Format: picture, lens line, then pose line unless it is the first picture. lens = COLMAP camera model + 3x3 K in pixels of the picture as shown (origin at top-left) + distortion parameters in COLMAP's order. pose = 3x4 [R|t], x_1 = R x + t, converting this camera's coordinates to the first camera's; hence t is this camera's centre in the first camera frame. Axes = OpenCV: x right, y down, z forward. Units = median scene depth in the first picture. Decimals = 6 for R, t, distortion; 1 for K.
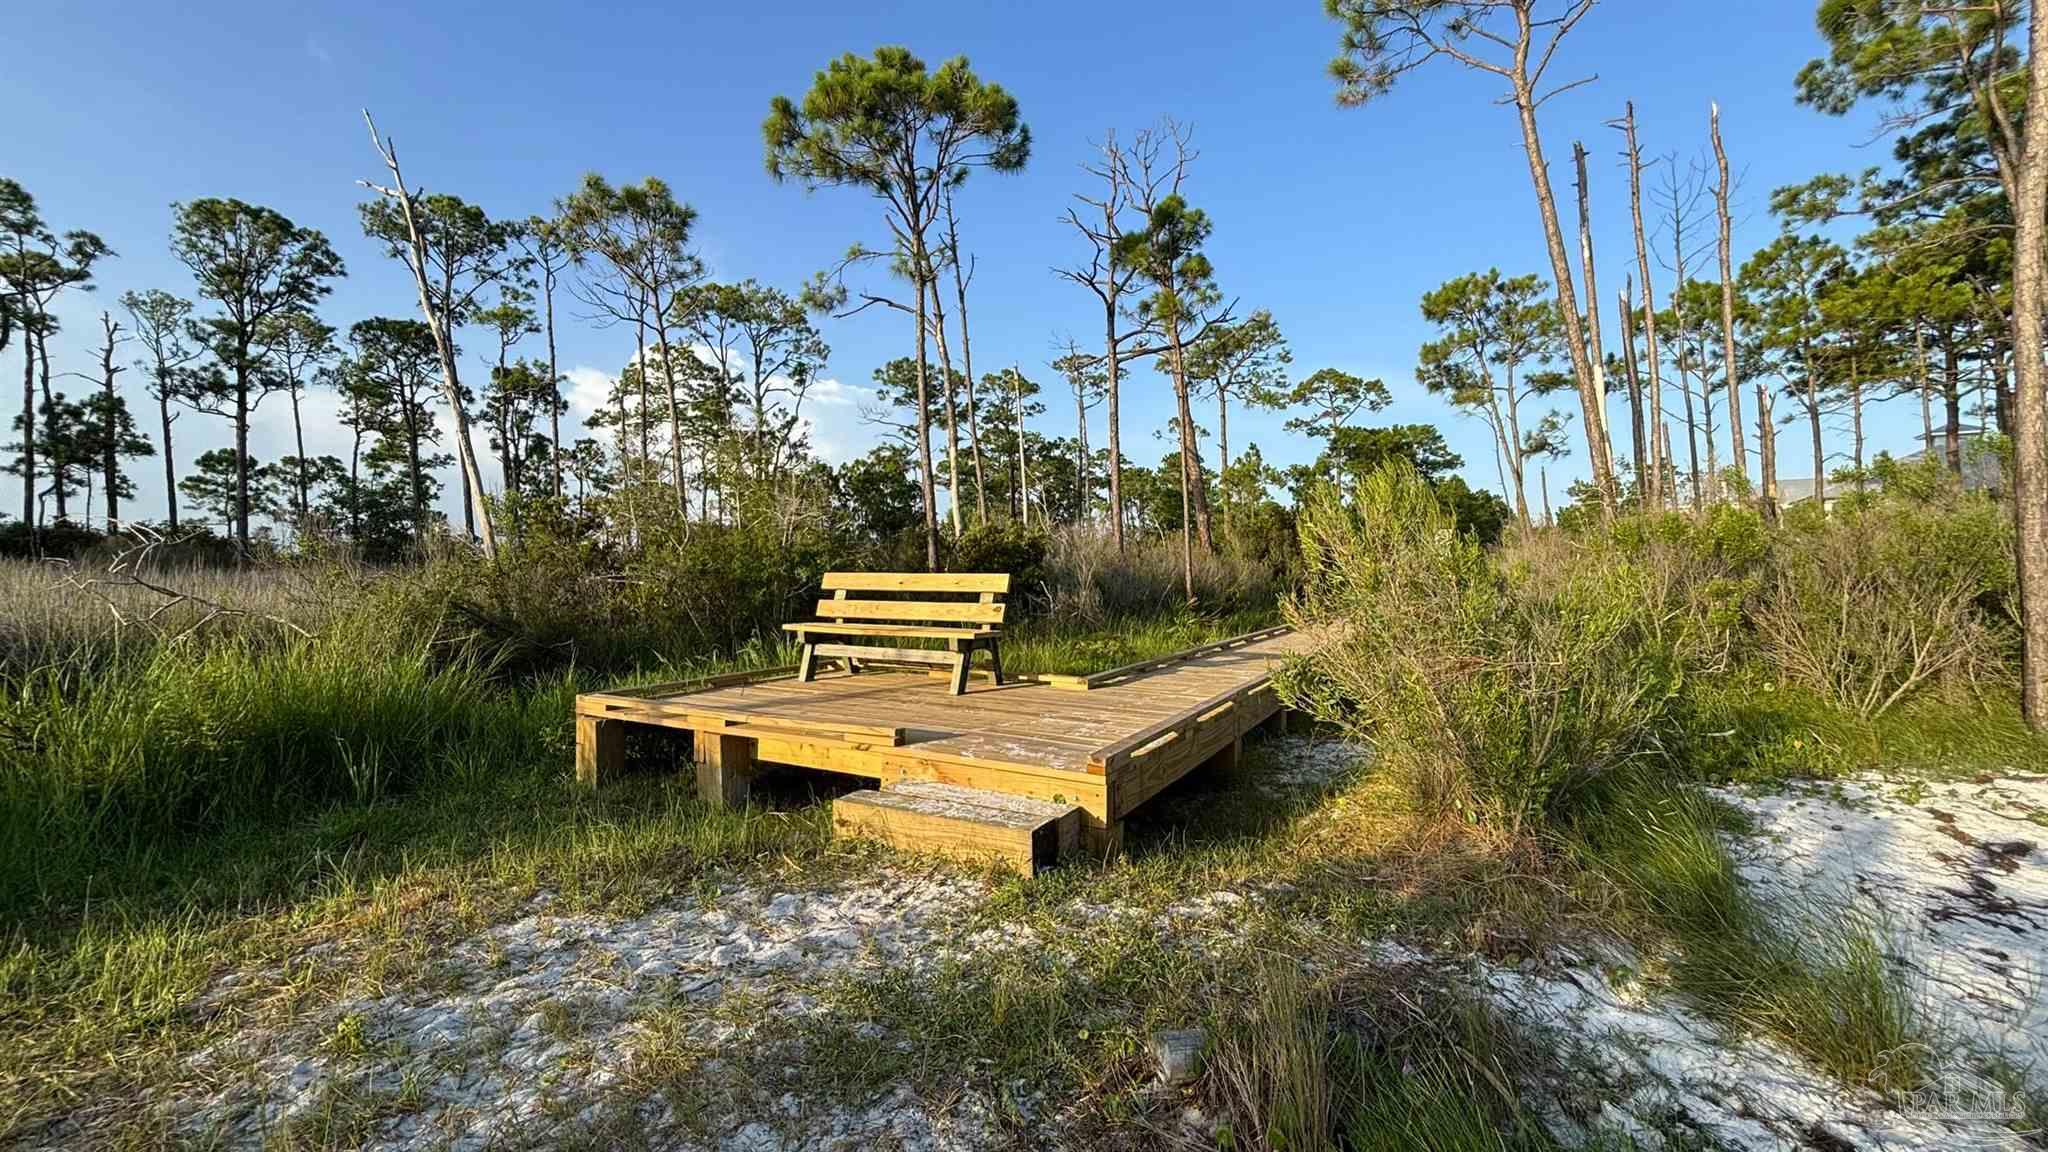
lens RADIAL K [[780.4, 0, 1024.1], [0, 780.4, 588.0], [0, 0, 1]] dist [0.015905, -0.006949]
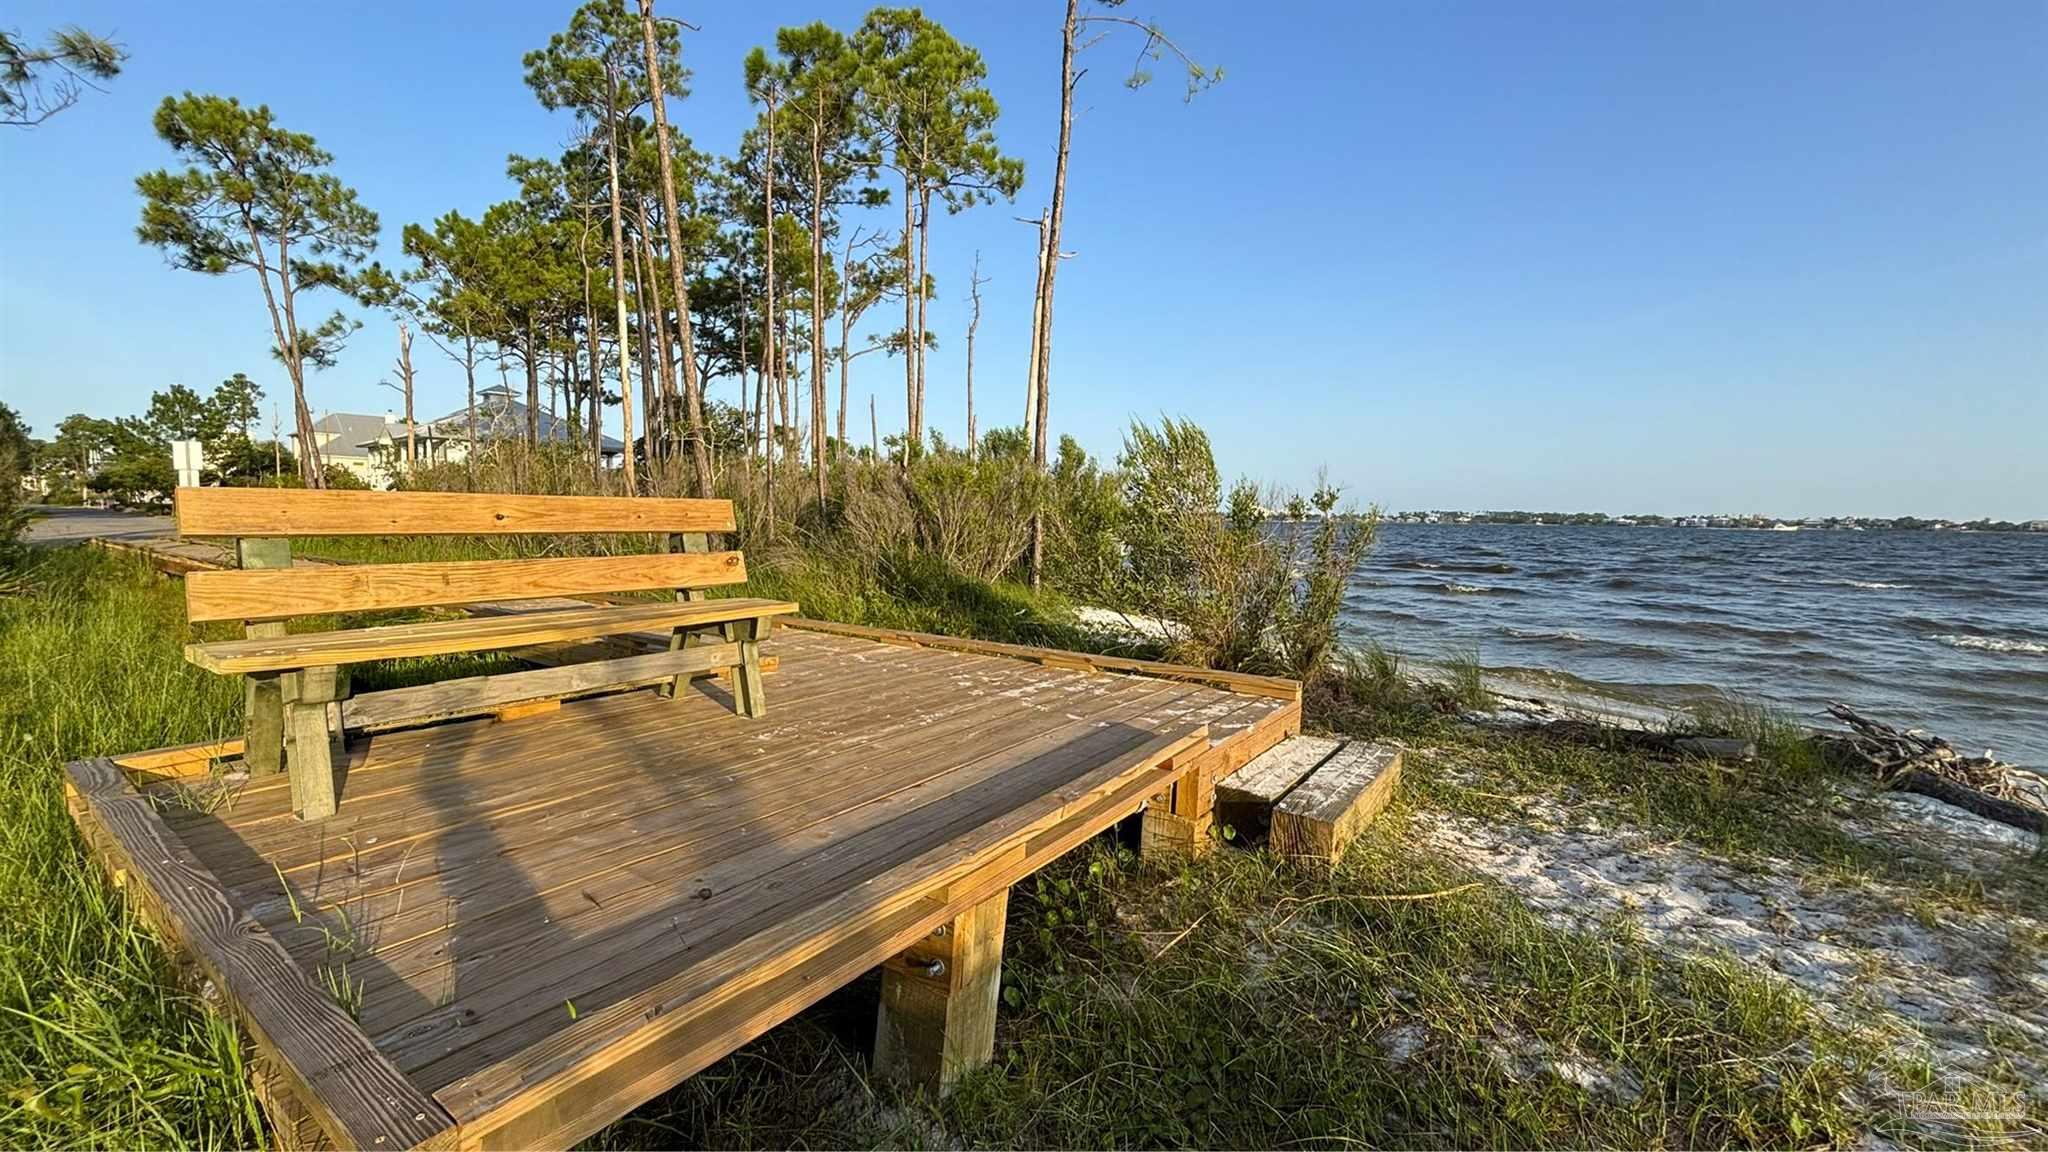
lens RADIAL K [[780.4, 0, 1024.1], [0, 780.4, 588.0], [0, 0, 1]] dist [0.015905, -0.006949]
pose [[0.131071, -0.093362, 0.986967, -0.301238], [0.005407, 0.995608, 0.093461, -0.002723], [-0.991358, -0.006914, 0.131000, 0.360165]]
